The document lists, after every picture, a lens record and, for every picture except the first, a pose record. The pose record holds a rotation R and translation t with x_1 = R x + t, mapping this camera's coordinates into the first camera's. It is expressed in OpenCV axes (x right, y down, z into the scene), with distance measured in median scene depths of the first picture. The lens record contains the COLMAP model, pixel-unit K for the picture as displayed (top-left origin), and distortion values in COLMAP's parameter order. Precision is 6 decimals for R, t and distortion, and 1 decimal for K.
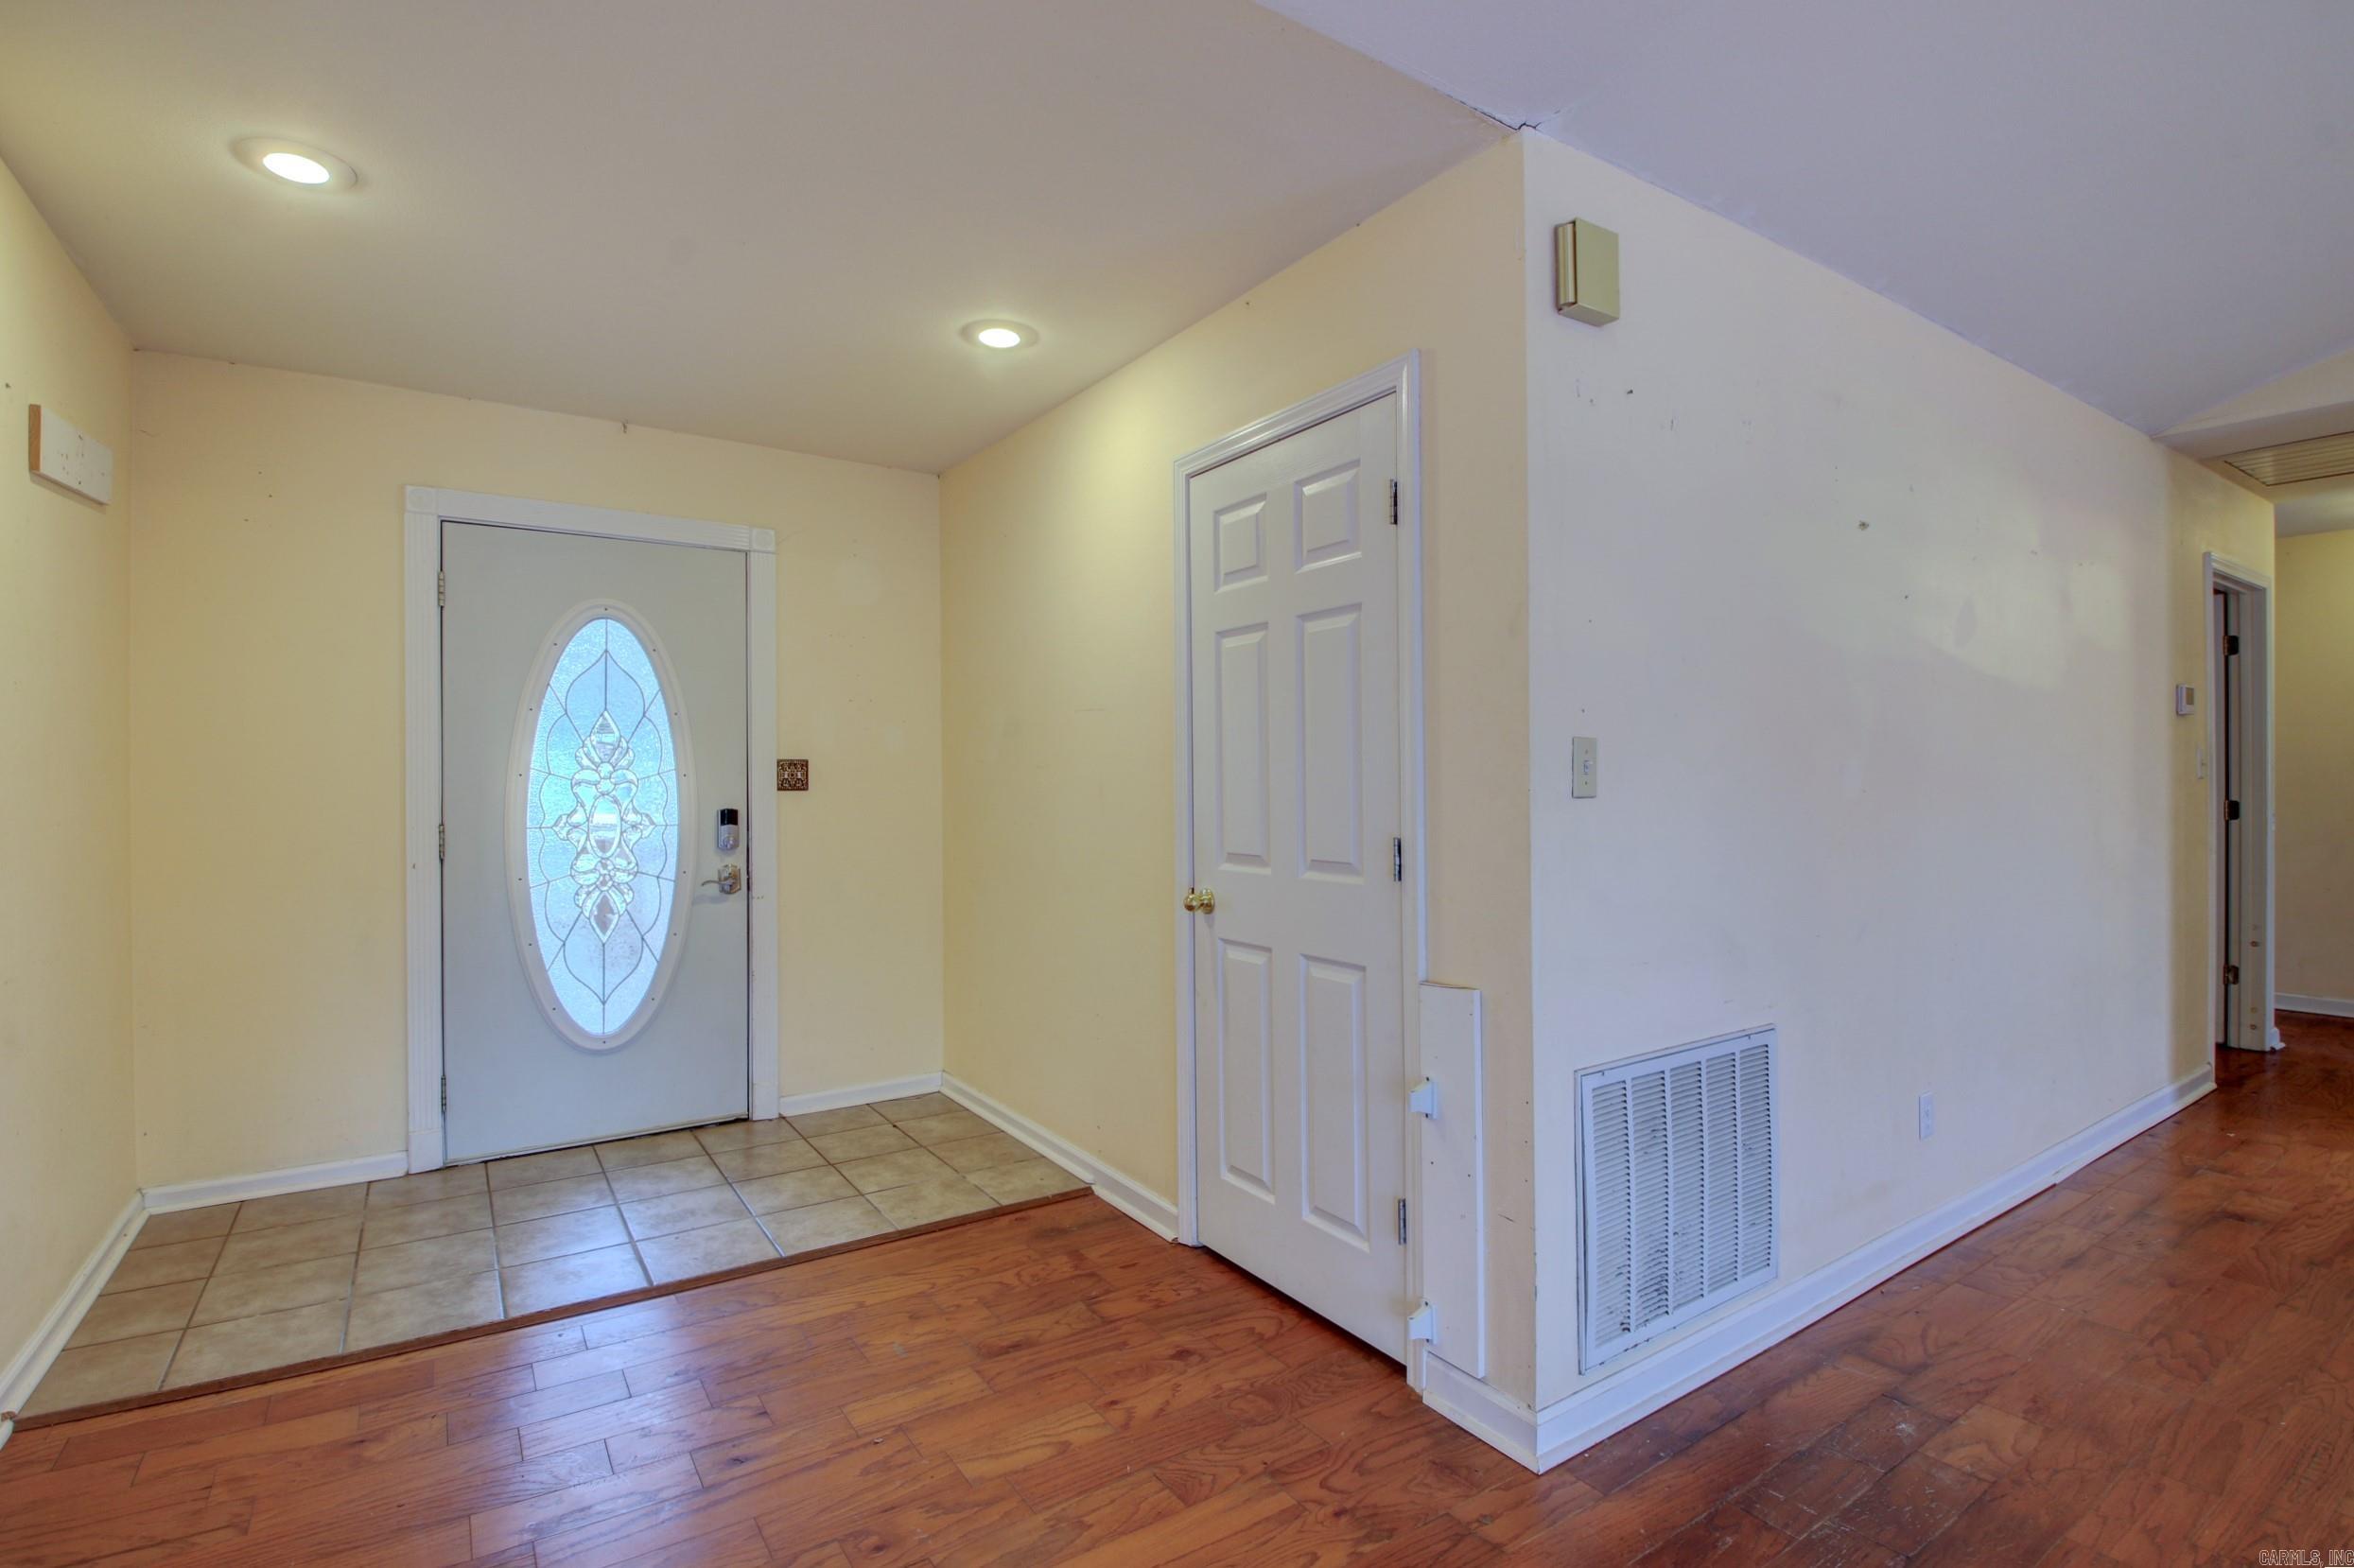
lens RADIAL K [[1091.8, 0, 1167.3], [0, 1091.8, 771.7], [0, 0, 1]] dist [0.008445, -0.020642]
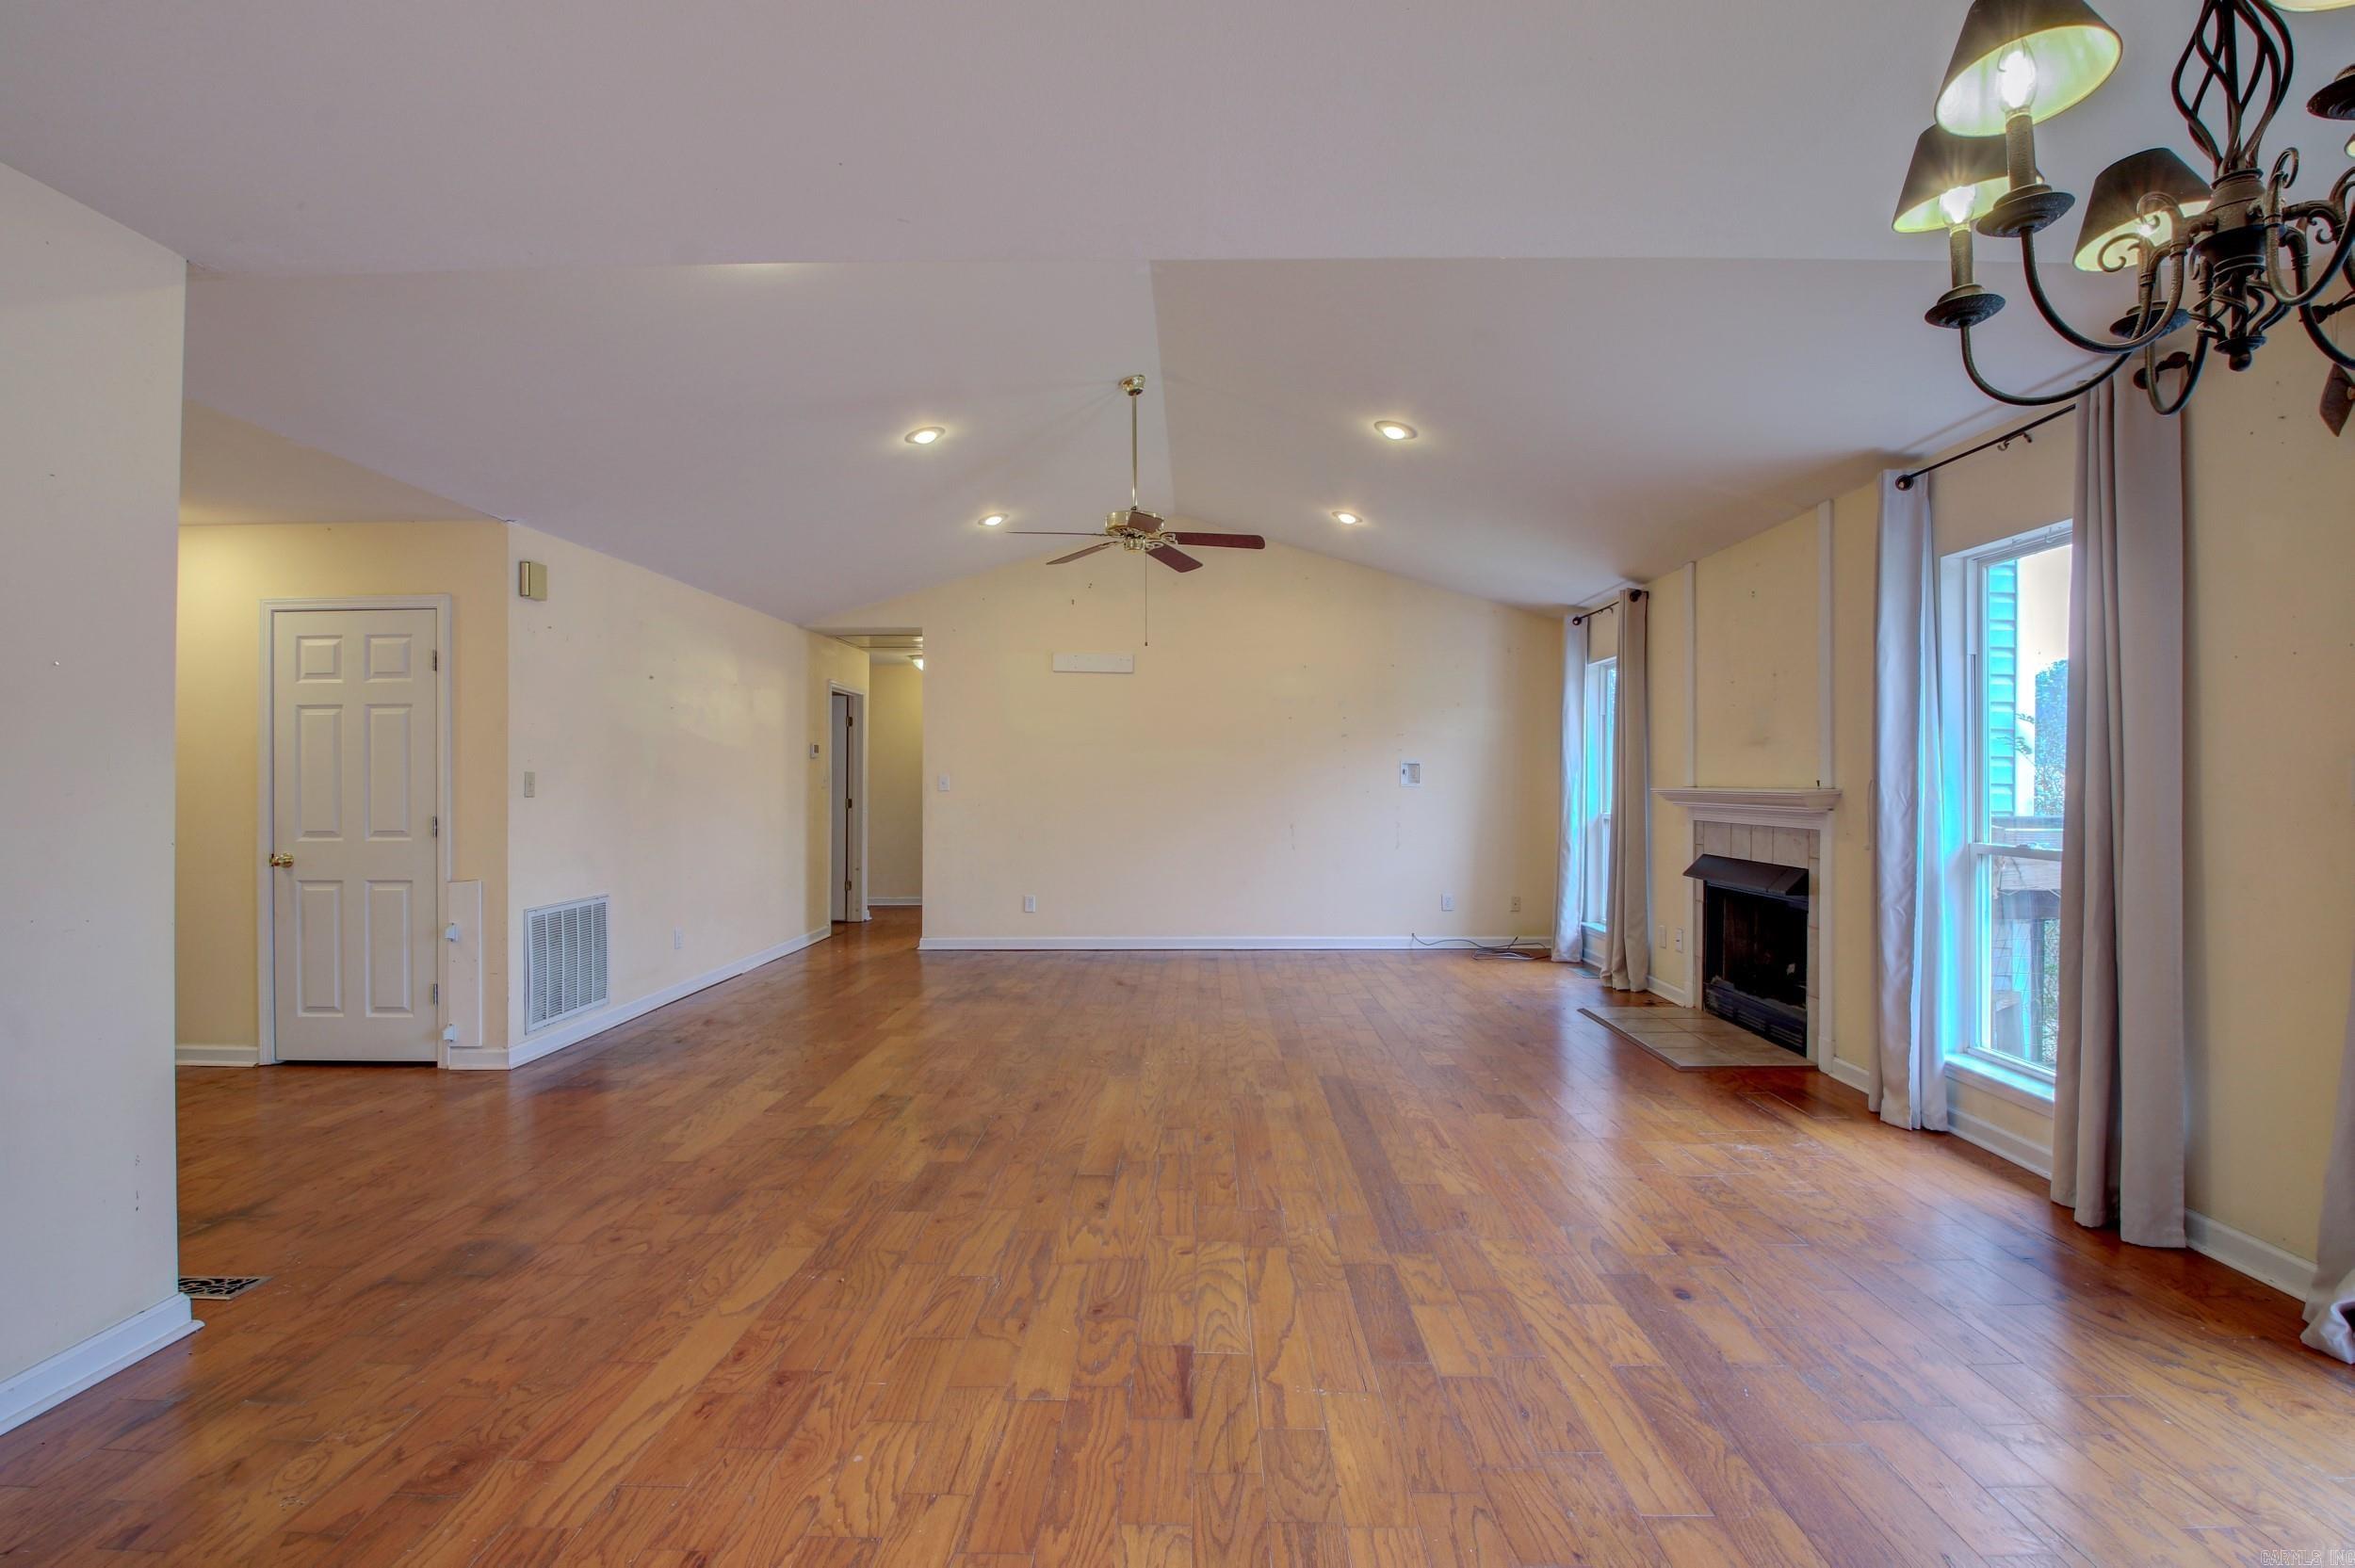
lens RADIAL K [[1092.1, 0, 1177.9], [0, 1092.1, 767.0], [0, 0, 1]] dist [0.008445, -0.020642]
pose [[0.570021, 0.015201, 0.821489, -0.702913], [-0.005948, 0.999879, -0.014375, -0.015172], [-0.821608, 0.003308, 0.570043, -1.389893]]
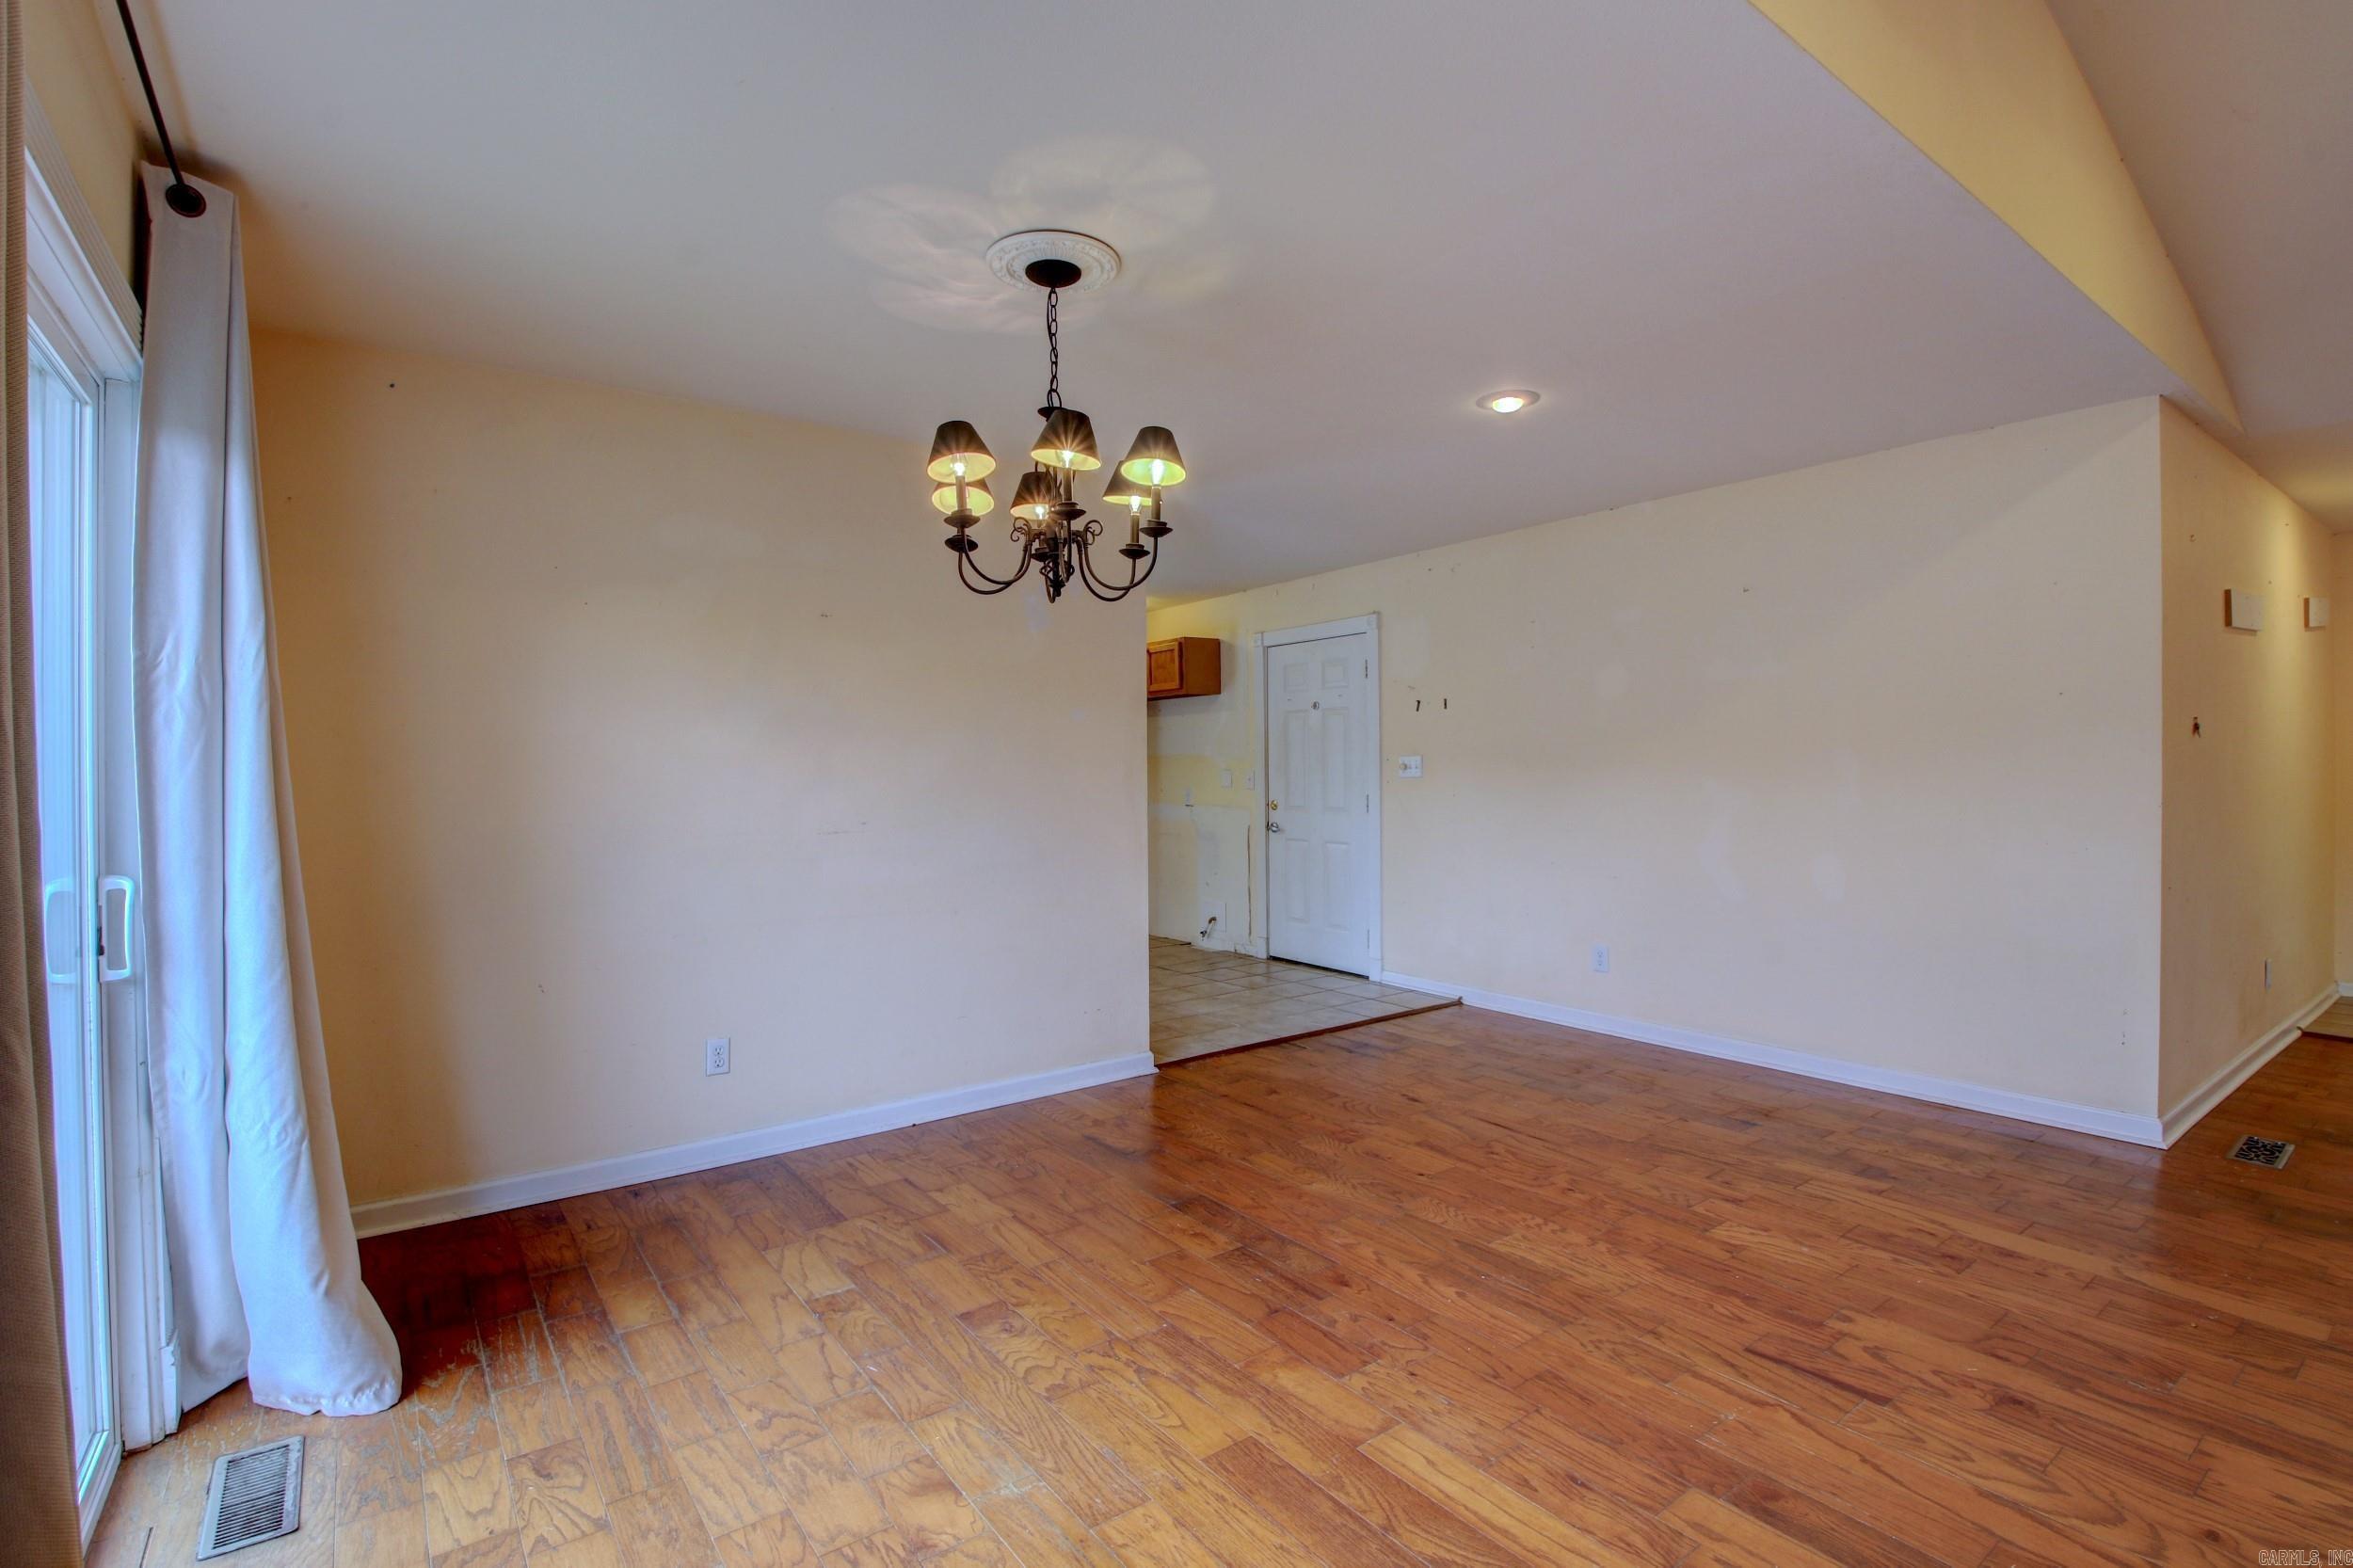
lens RADIAL K [[1091.3, 0, 1184.4], [0, 1091.3, 764.9], [0, 0, 1]] dist [0.008445, -0.020642]
pose [[0.054499, 0.002504, -0.998511, 1.032337], [0.008343, 0.999961, 0.002963, -0.024858], [0.998479, -0.008492, 0.054476, -1.435685]]
